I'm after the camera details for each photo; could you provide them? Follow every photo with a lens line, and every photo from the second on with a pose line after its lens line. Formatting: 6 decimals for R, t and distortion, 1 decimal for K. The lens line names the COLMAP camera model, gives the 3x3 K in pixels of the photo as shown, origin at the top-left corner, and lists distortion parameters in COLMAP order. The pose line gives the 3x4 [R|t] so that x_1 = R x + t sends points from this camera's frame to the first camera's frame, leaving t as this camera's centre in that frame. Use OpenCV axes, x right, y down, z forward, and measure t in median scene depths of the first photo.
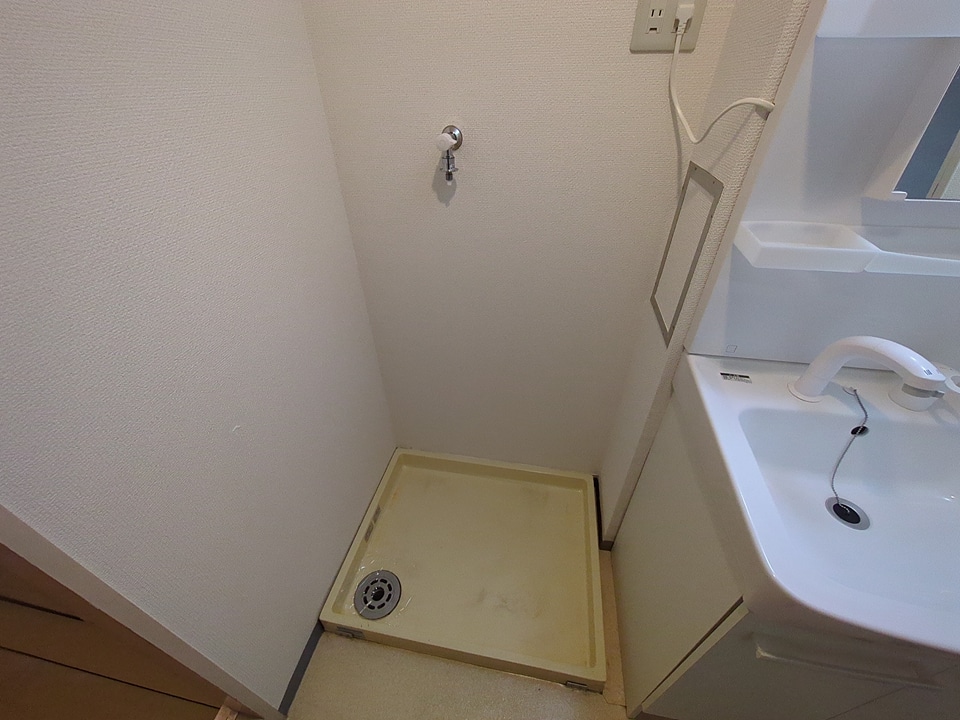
lens RADIAL K [[379.2, 0, 479.2], [0, 379.2, 360.6], [0, 0, 1]] dist [-0.001082, -0.000022]
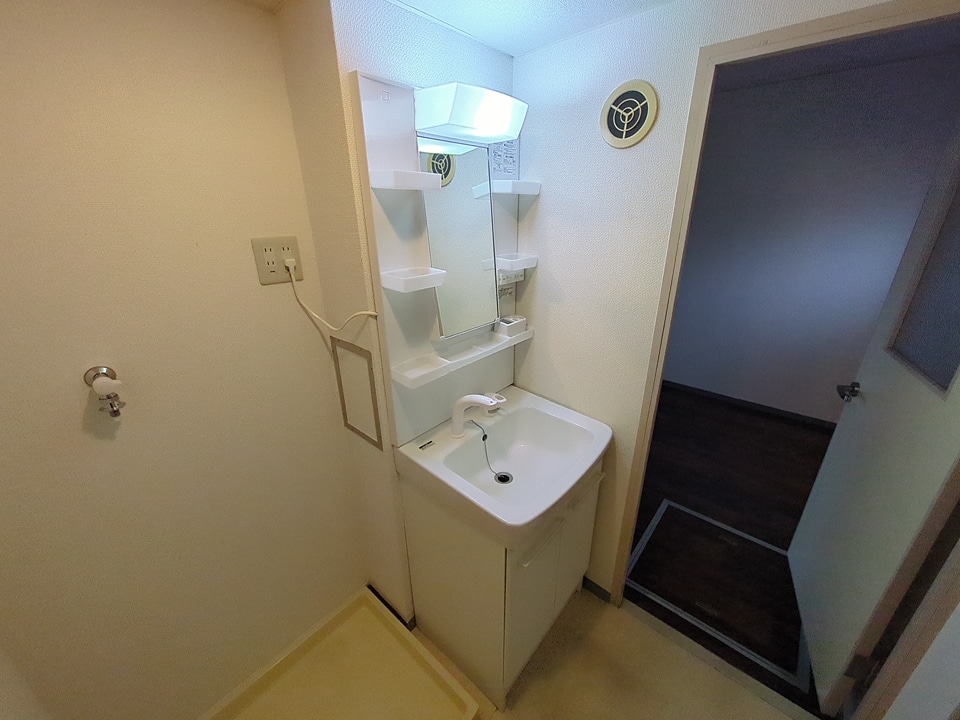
lens RADIAL K [[379.2, 0, 480.8], [0, 379.2, 358.1], [0, 0, 1]] dist [-0.001082, -0.000022]
pose [[0.509057, -0.310559, 0.802754, -0.404805], [0.520682, 0.853751, 0.000104, -0.161651], [-0.685384, 0.417926, 0.596310, -0.286942]]
